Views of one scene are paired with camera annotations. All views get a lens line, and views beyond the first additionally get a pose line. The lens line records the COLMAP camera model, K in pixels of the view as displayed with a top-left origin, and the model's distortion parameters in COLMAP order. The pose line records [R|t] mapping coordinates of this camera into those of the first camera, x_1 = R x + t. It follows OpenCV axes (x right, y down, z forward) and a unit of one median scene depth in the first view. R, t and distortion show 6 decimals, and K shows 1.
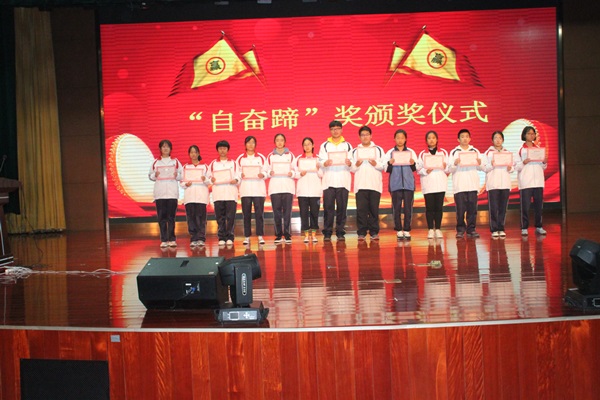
lens RADIAL K [[670.3, 0, 296.9], [0, 670.3, 200.6], [0, 0, 1]] dist [0.036233, 0.000000]
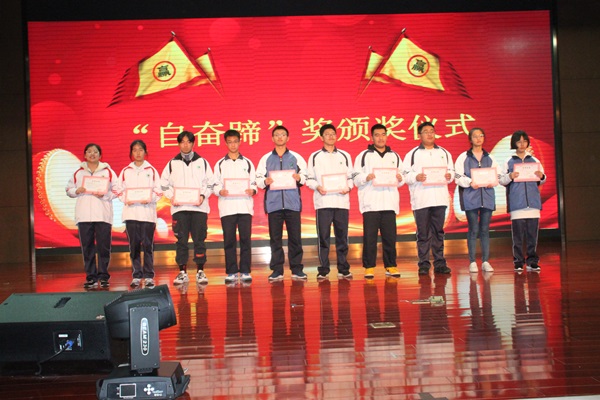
lens RADIAL K [[670.3, 0, 300.8], [0, 670.3, 201.4], [0, 0, 1]] dist [0.036233, 0.000000]
pose [[0.998636, 0.001772, 0.052176, 0.009295], [0.001080, 0.998508, -0.054592, 0.013727], [-0.052195, 0.054574, 0.997145, 0.140037]]
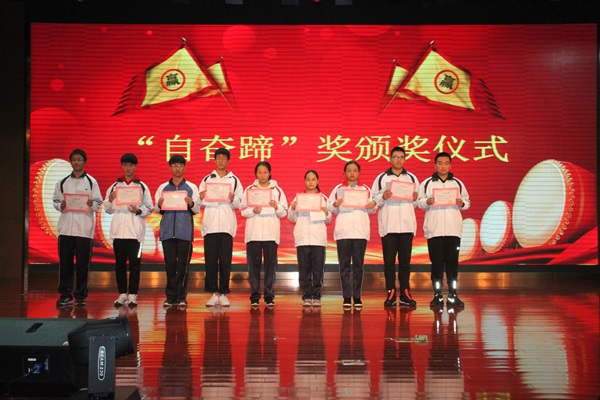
lens RADIAL K [[770.2, 0, 301.2], [0, 770.2, 198.4], [0, 0, 1]] dist [0.111255, 0.000000]
pose [[0.999233, 0.039146, 0.000917, 0.038002], [-0.038968, 0.996433, -0.074853, 0.005149], [-0.003844, 0.074760, 0.997194, 0.081239]]
